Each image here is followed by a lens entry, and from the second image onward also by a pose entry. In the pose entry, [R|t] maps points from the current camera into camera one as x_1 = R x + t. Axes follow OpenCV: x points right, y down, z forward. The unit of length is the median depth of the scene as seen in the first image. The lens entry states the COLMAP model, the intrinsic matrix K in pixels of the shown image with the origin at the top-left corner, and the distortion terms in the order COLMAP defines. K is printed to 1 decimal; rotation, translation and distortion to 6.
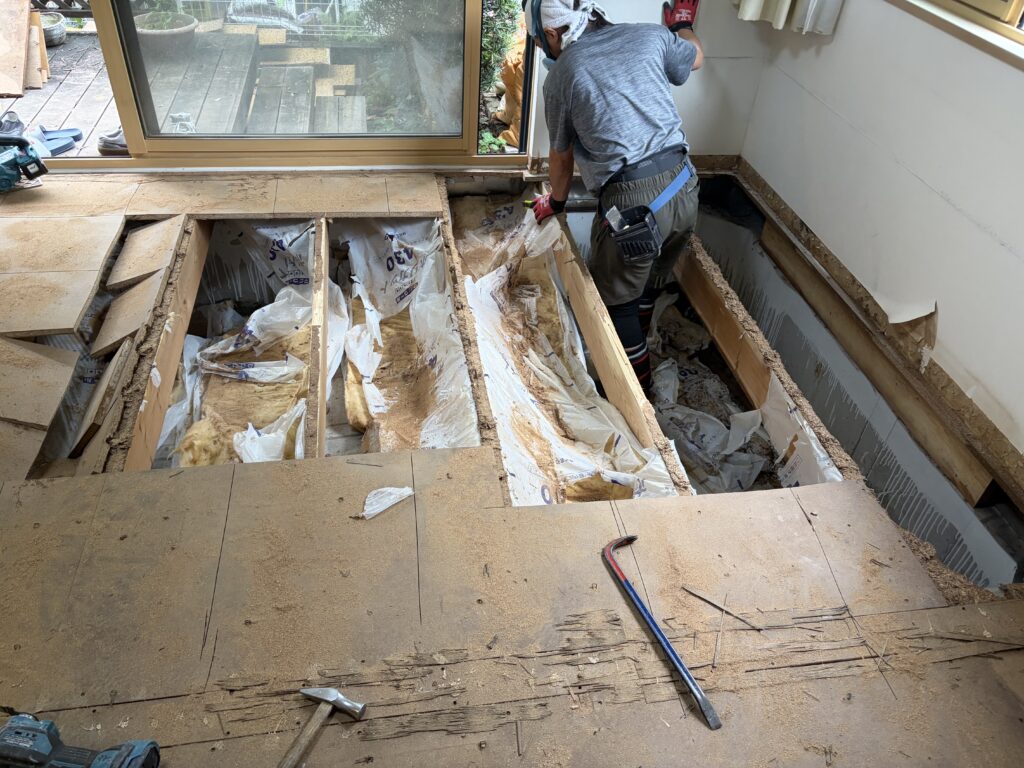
lens RADIAL K [[763.6, 0, 508.9], [0, 763.6, 396.2], [0, 0, 1]] dist [0.060819, -0.061382]
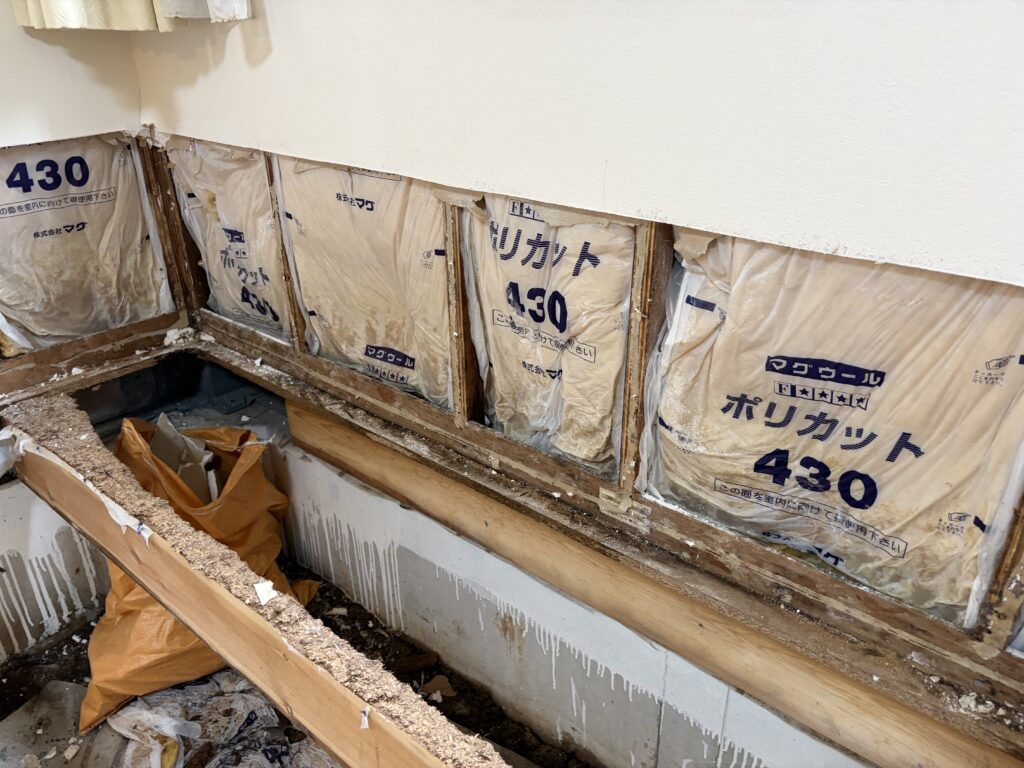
lens RADIAL K [[763.6, 0, 508.9], [0, 763.6, 396.2], [0, 0, 1]] dist [0.060819, -0.061382]
pose [[0.766739, -0.323594, 0.554435, 0.183827], [0.446967, 0.889029, -0.099240, -0.123088], [-0.460795, 0.323905, 0.826289, 0.561325]]
